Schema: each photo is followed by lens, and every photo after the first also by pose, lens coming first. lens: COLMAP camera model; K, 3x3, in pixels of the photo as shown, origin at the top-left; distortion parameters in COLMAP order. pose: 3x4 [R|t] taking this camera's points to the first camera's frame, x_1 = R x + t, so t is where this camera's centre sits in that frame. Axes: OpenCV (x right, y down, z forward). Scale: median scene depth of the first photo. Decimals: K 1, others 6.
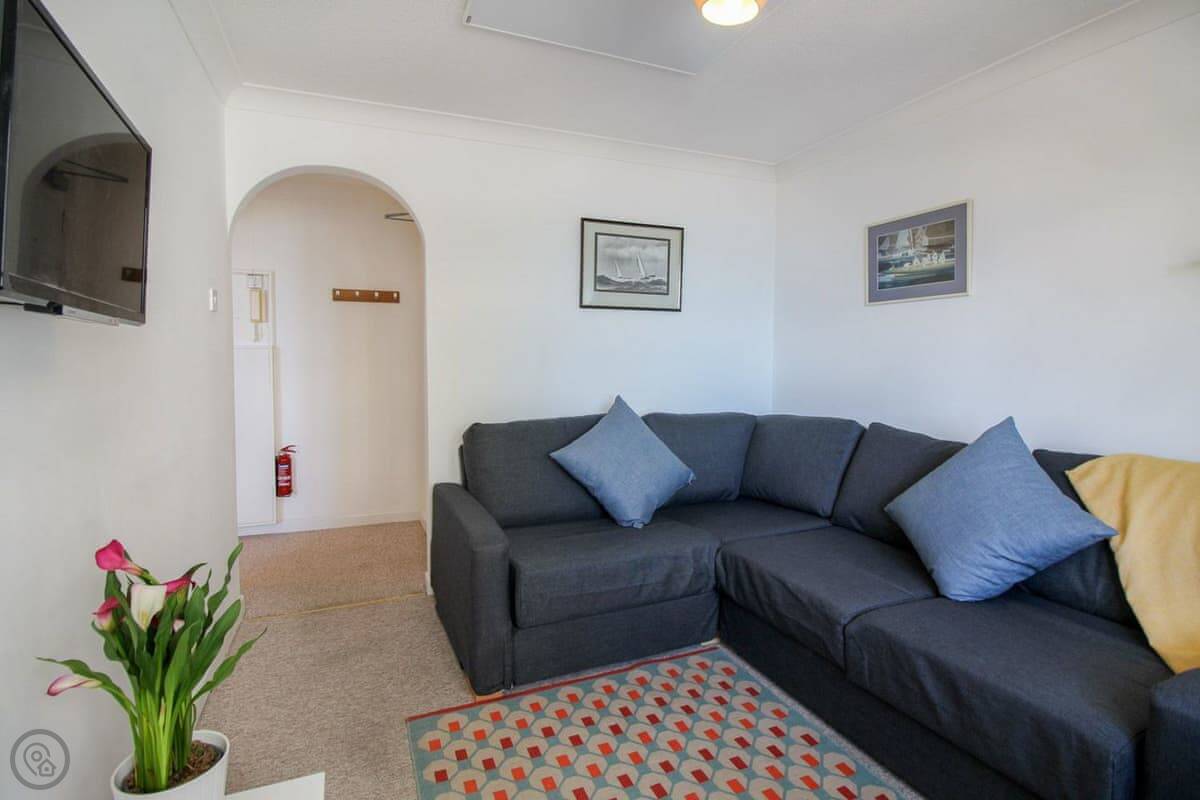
lens RADIAL K [[597.0, 0, 595.9], [0, 597.0, 370.5], [0, 0, 1]] dist [0.000760, -0.000138]
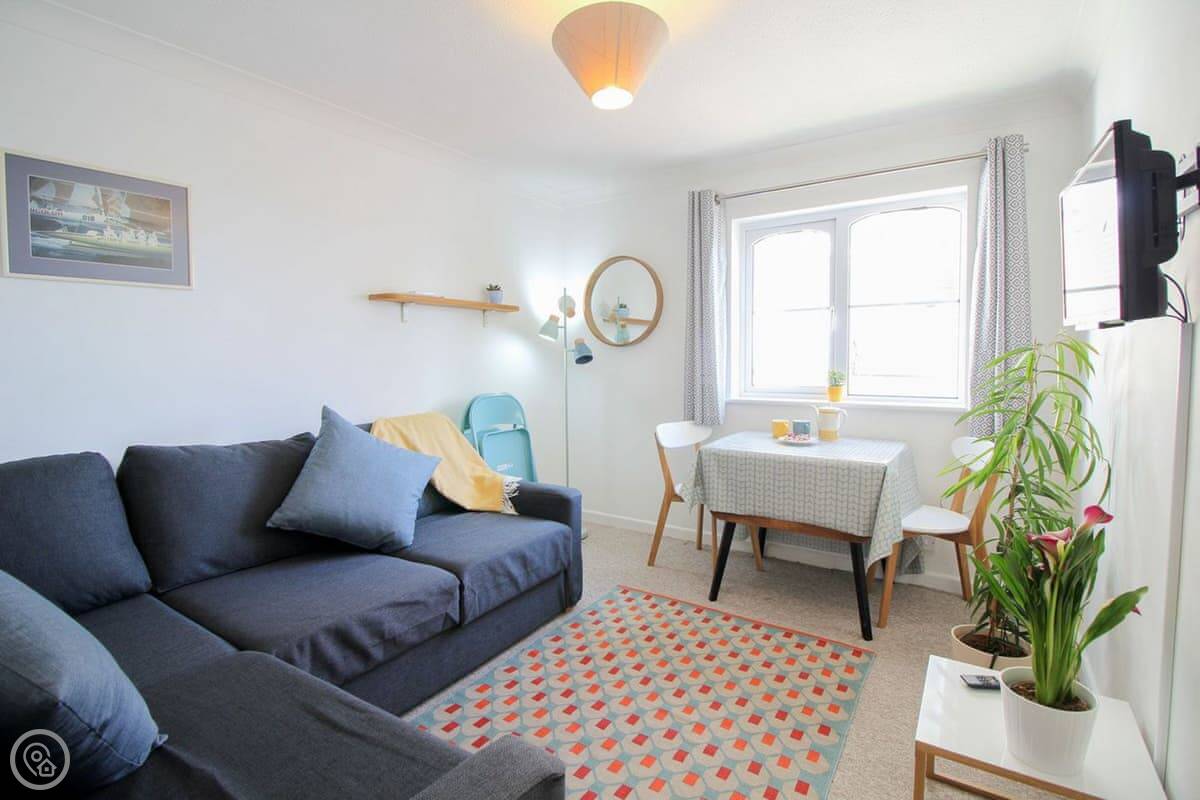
lens RADIAL K [[542.5, 0, 595.3], [0, 542.5, 394.5], [0, 0, 1]] dist [-0.000100, -0.000205]
pose [[-0.521775, -0.058400, 0.851082, -0.416373], [0.031097, 0.995689, 0.087387, -0.018932], [-0.852516, 0.072062, -0.517710, 0.895056]]
